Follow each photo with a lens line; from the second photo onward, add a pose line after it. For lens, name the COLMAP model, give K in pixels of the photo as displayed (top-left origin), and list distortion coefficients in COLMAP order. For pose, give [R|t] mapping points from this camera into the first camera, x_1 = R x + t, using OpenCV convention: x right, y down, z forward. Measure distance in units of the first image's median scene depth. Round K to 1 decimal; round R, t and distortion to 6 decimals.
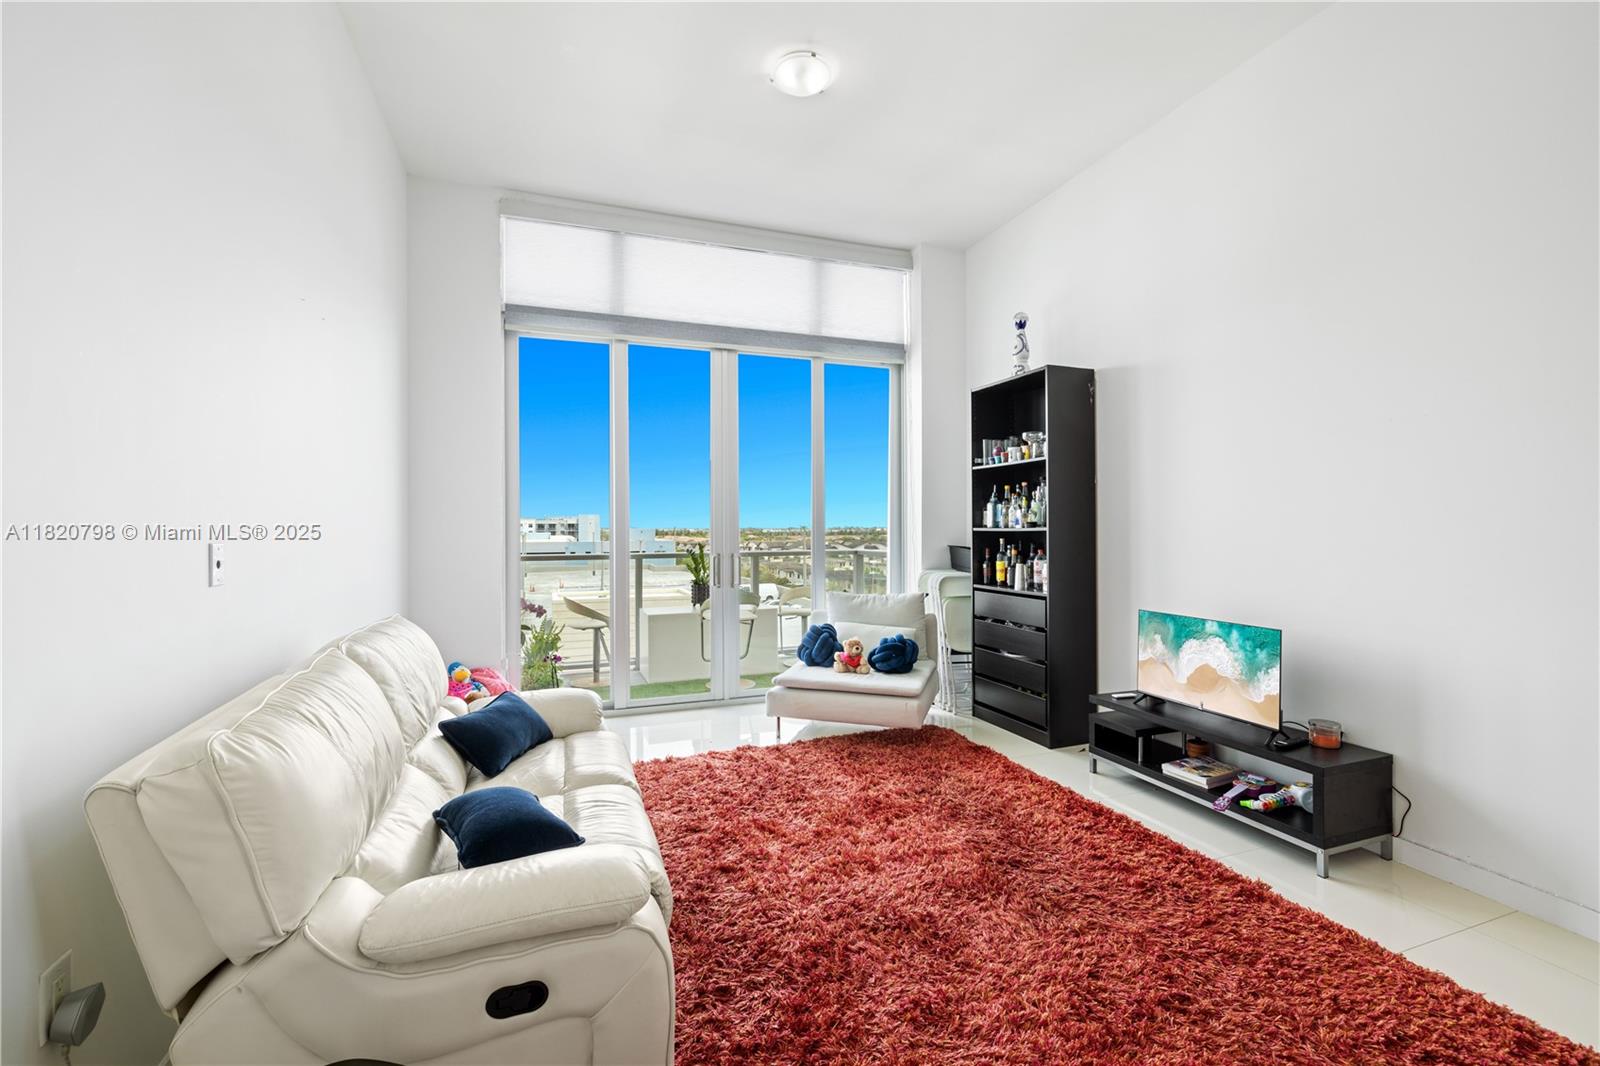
lens RADIAL K [[670.8, 0, 799.3], [0, 670.8, 520.3], [0, 0, 1]] dist [-0.000398, -0.000124]
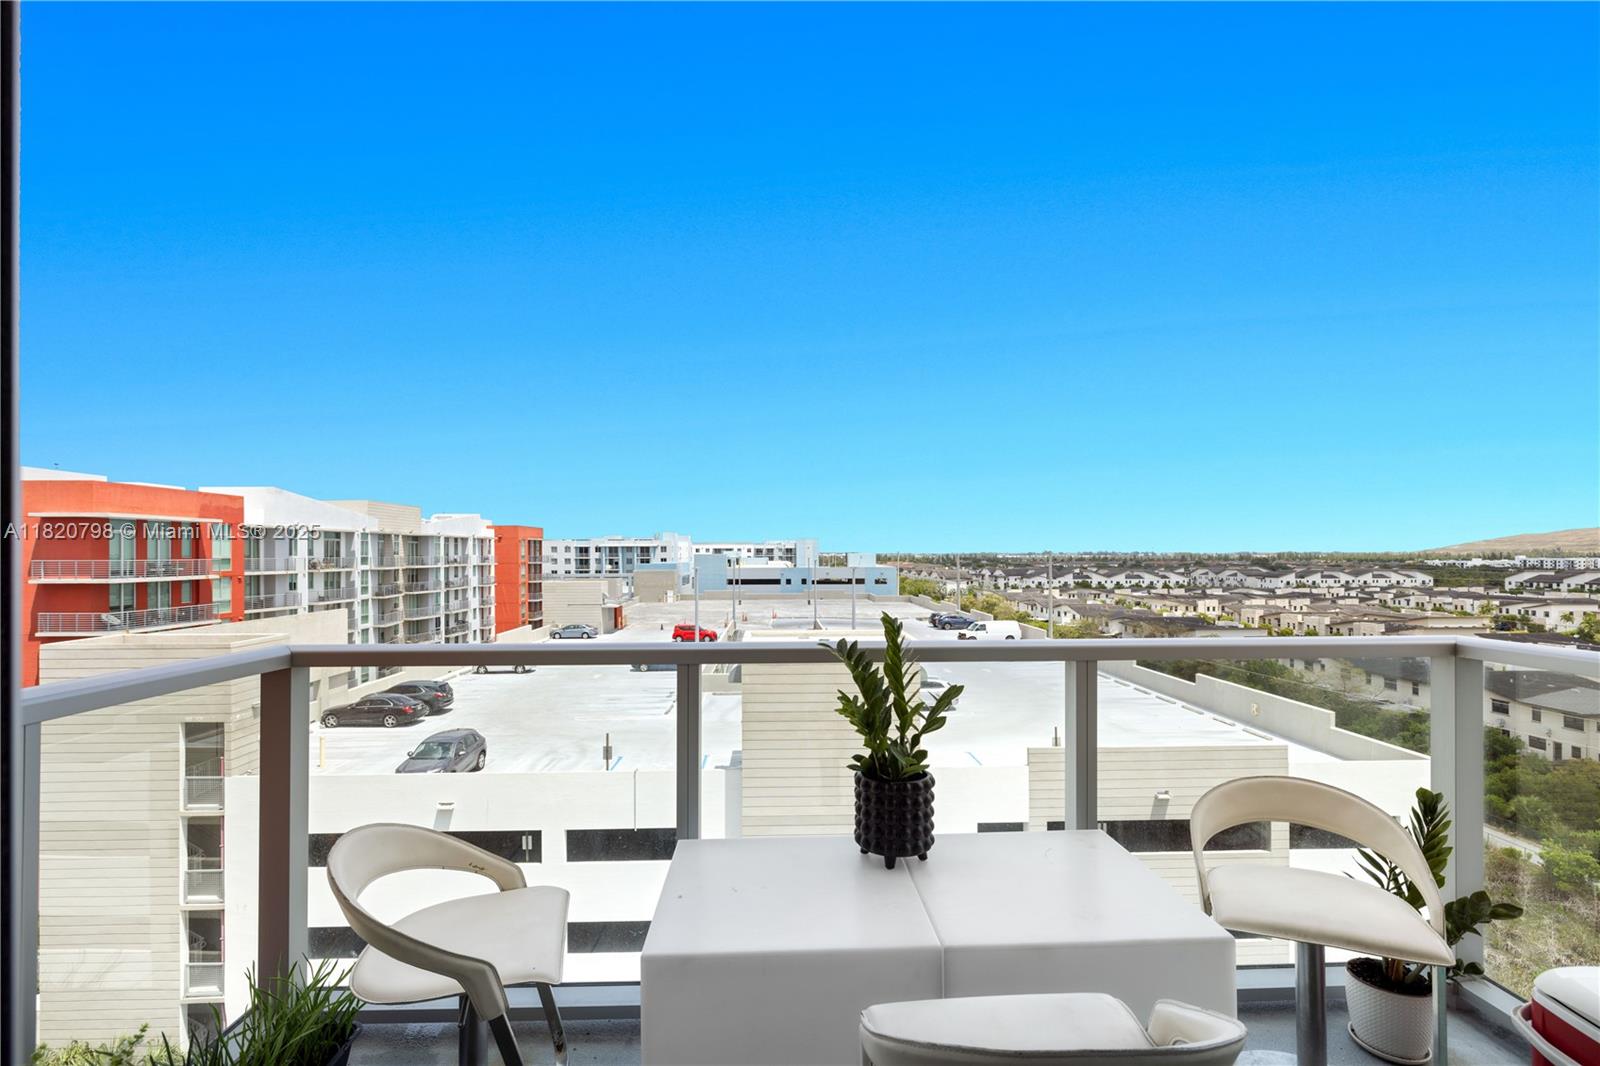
lens RADIAL K [[737.1, 0, 800.0], [0, 737.1, 533.0], [0, 0, 1]] dist [0.000375, 0.000199]
pose [[0.950585, -0.008032, -0.310360, -0.112897], [0.003254, 0.999868, -0.015910, 0.003575], [0.310446, 0.014113, 0.950486, 0.904865]]
